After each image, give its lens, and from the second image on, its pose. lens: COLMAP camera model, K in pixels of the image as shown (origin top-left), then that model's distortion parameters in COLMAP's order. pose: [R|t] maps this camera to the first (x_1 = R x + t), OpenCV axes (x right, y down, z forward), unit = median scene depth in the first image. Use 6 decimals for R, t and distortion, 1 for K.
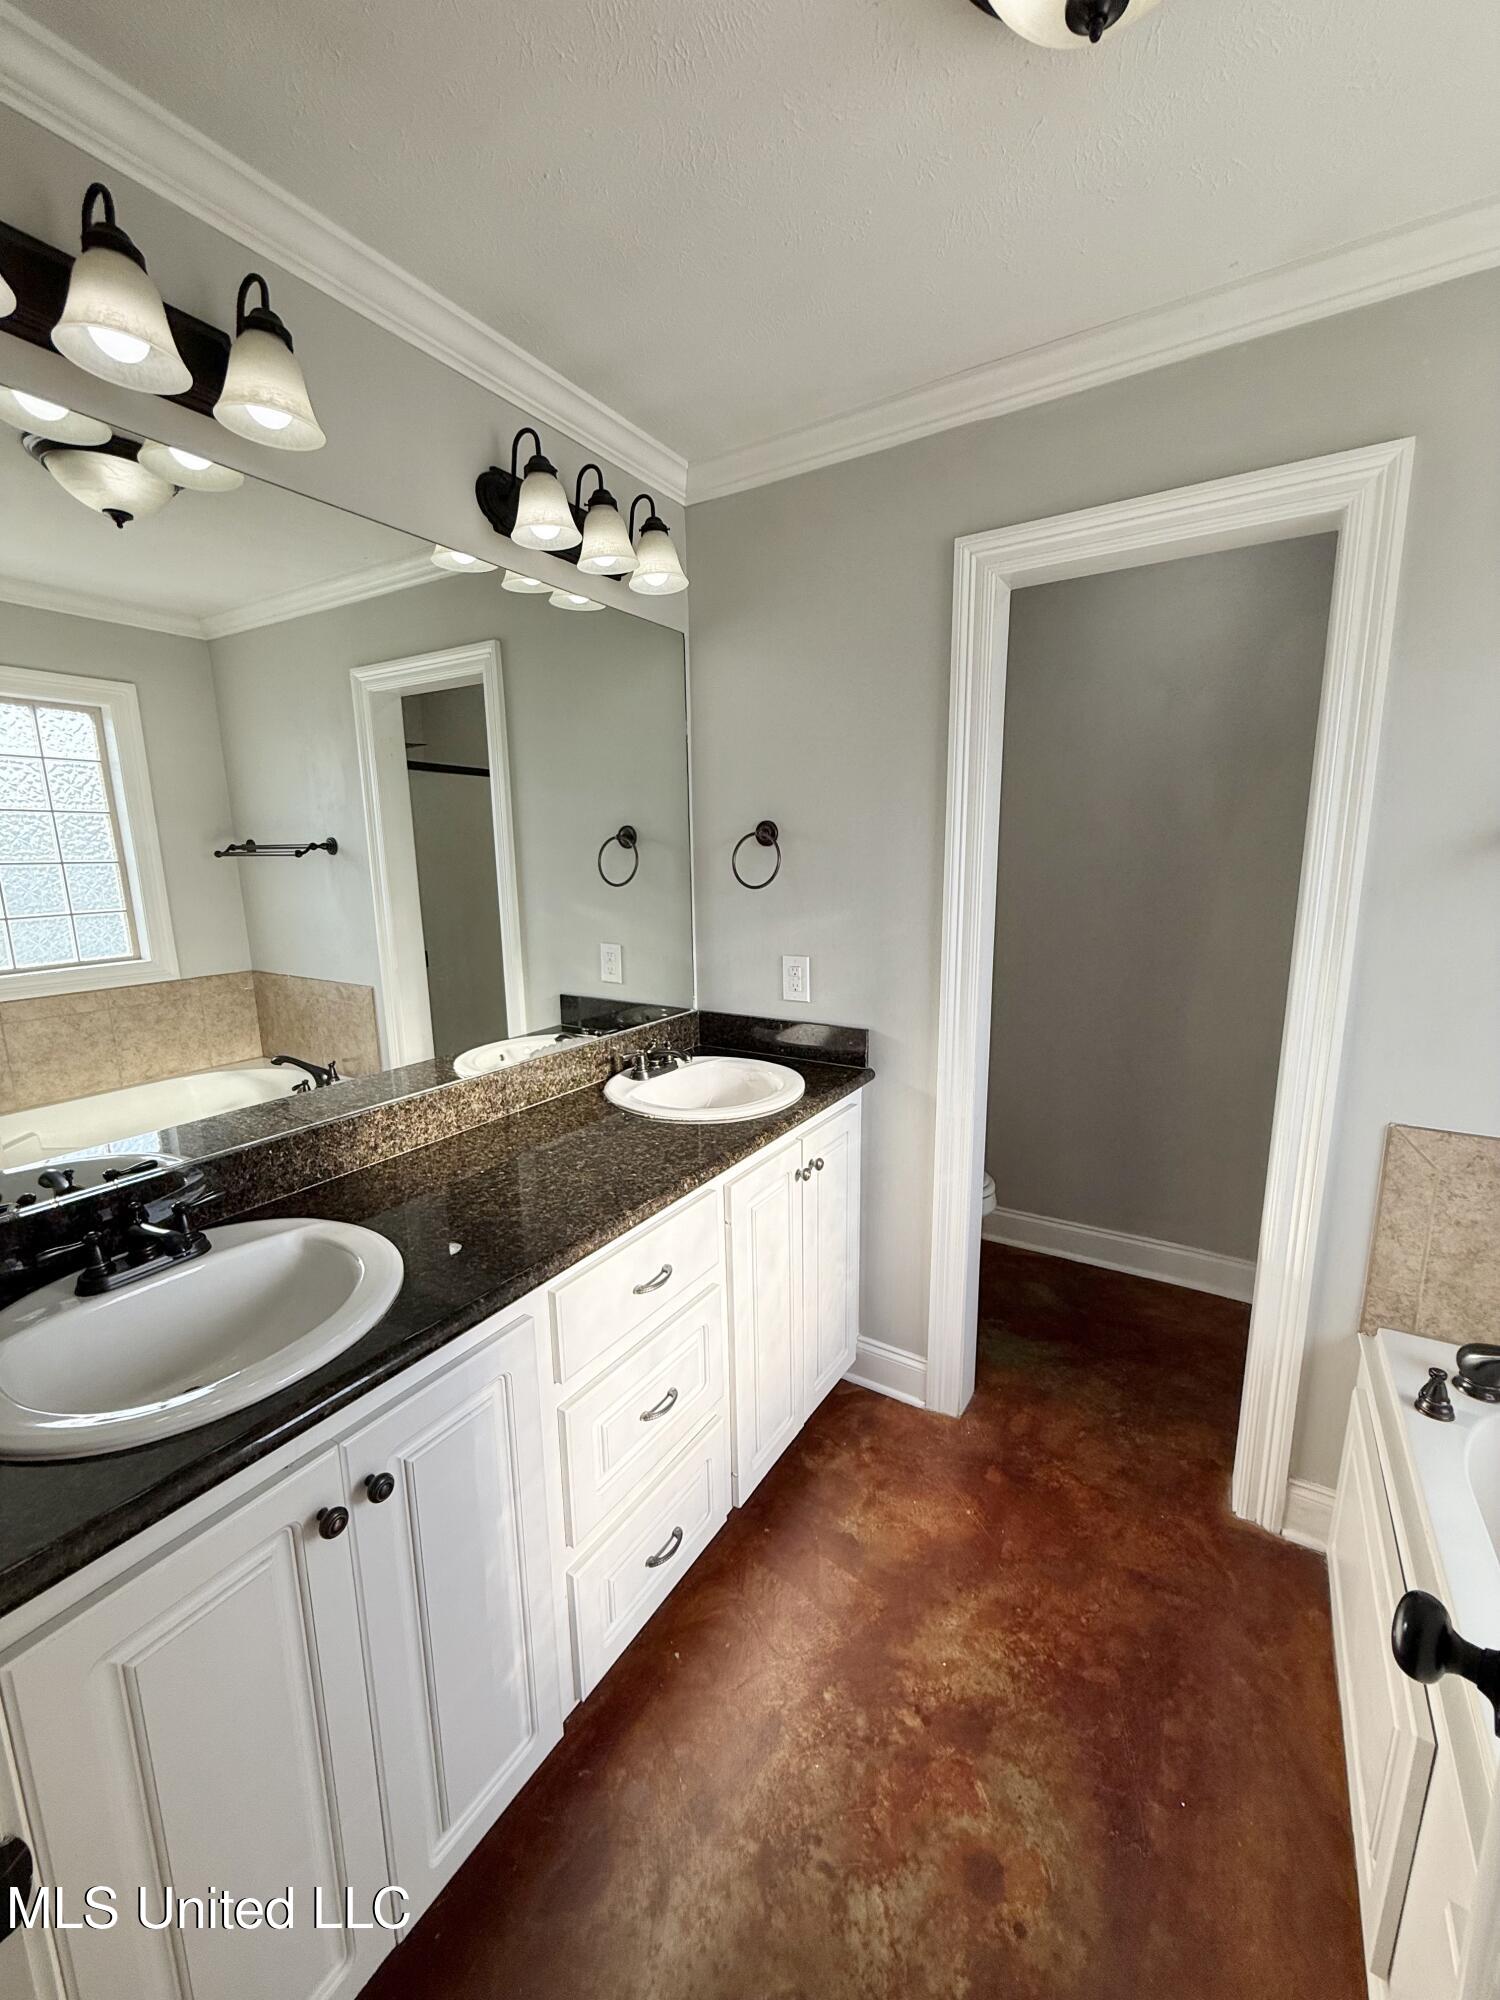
lens RADIAL K [[803.2, 0, 751.1], [0, 803.2, 1001.1], [0, 0, 1]] dist [-0.001224, -0.000454]
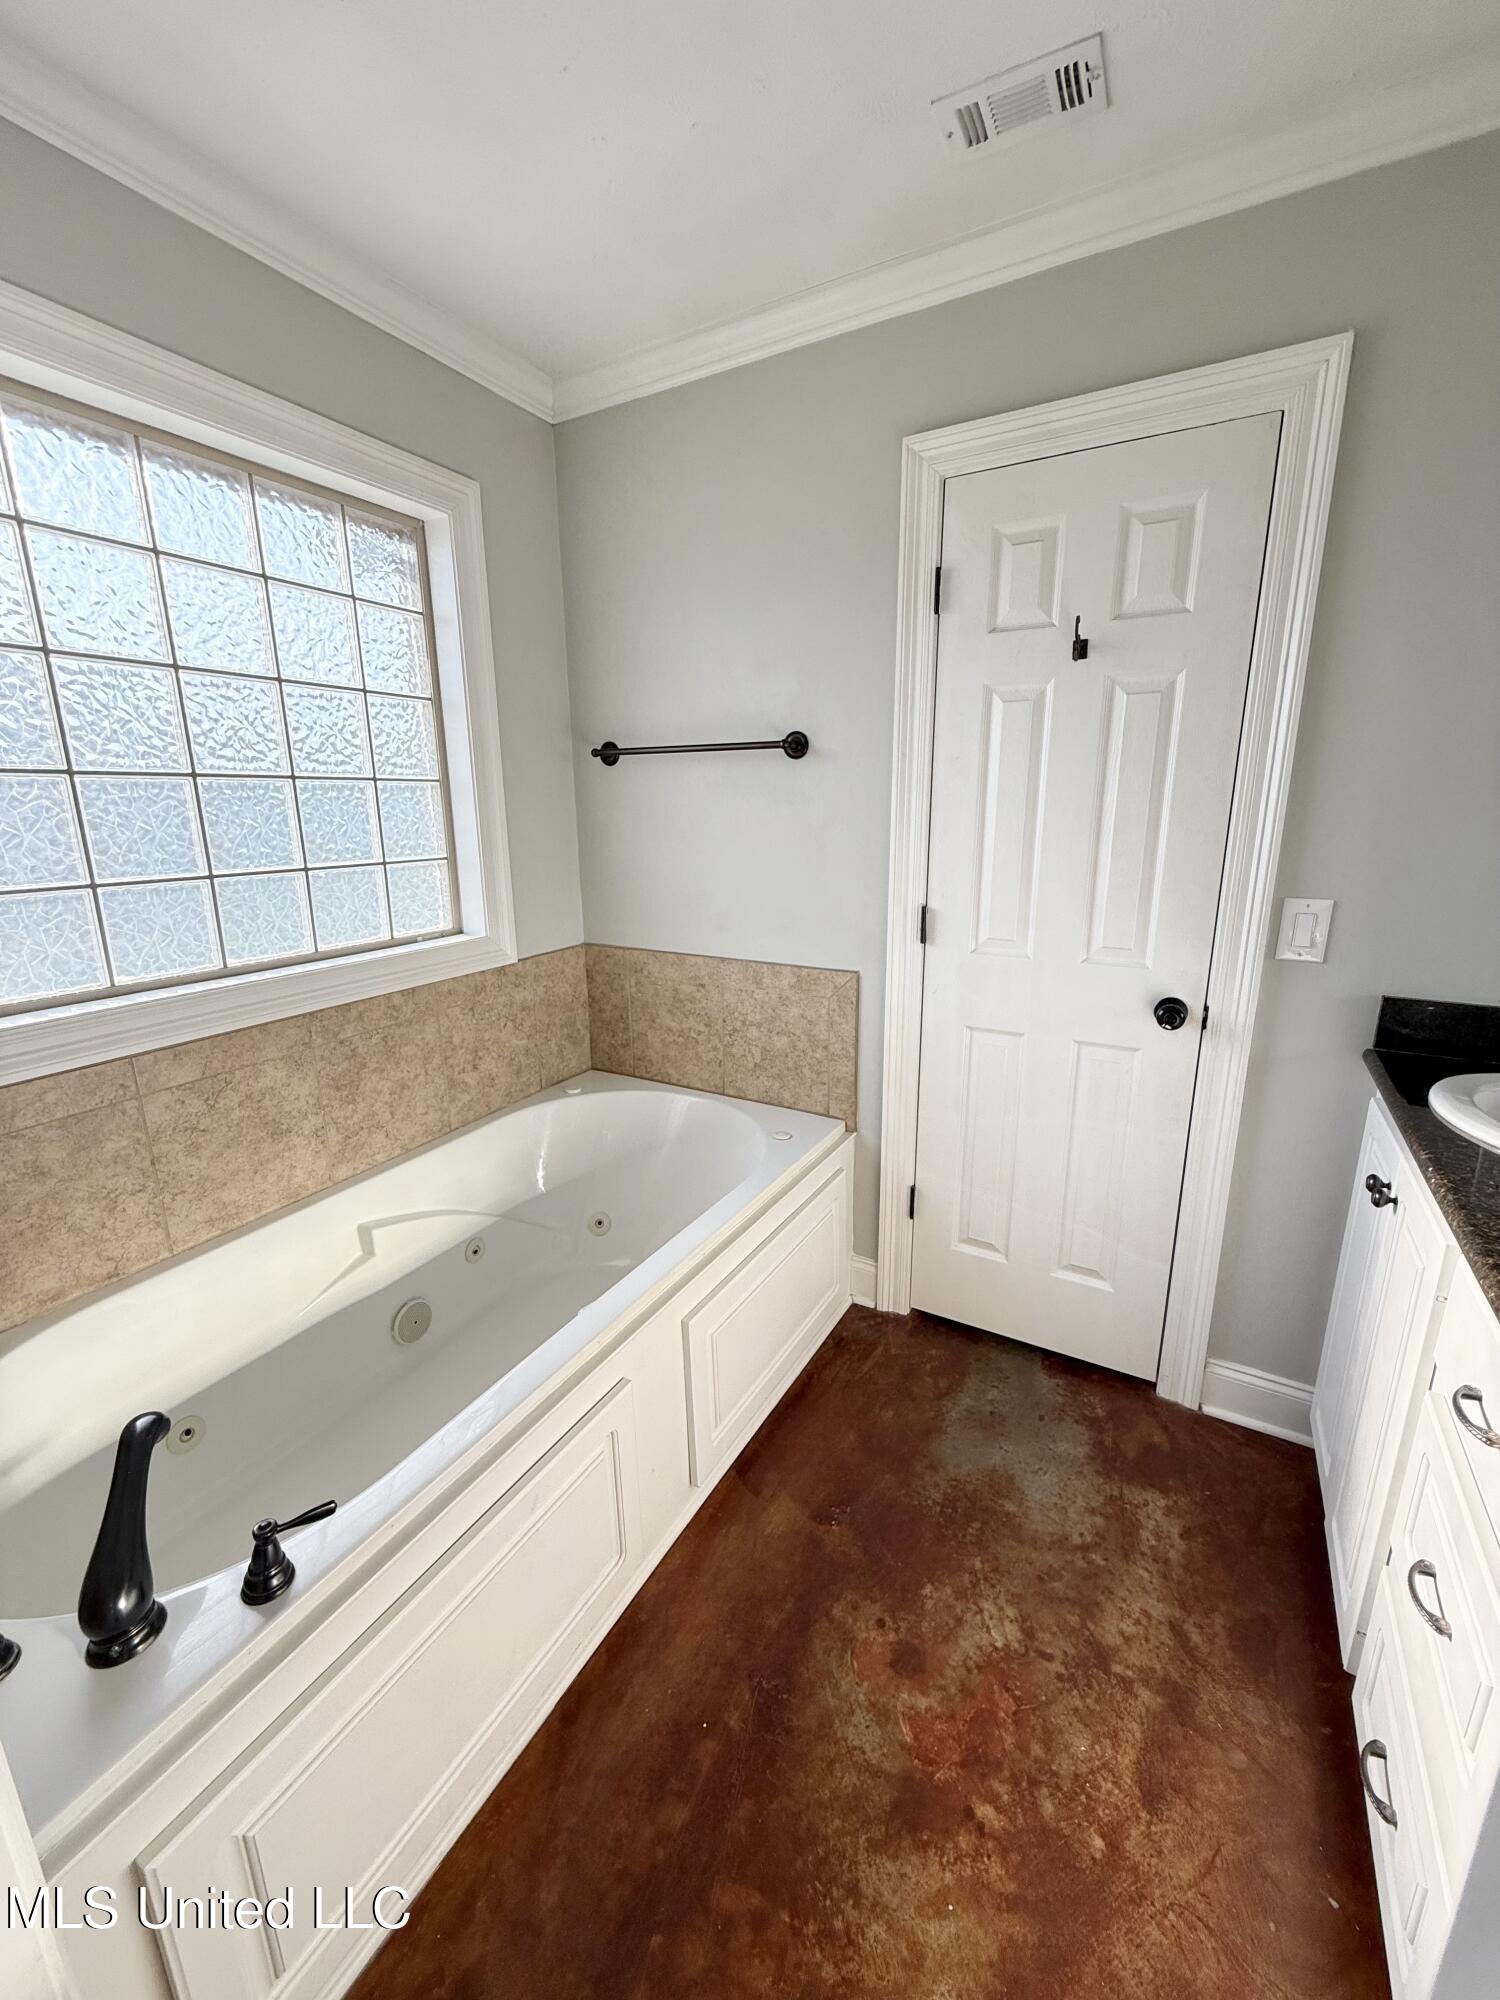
lens RADIAL K [[803.2, 0, 747.5], [0, 803.2, 1001.1], [0, 0, 1]] dist [-0.001224, -0.000454]
pose [[-0.999001, 0.034923, -0.027864, 0.472829], [0.019905, 0.906266, 0.422239, -0.222686], [0.039998, 0.421263, -0.906056, 1.491584]]
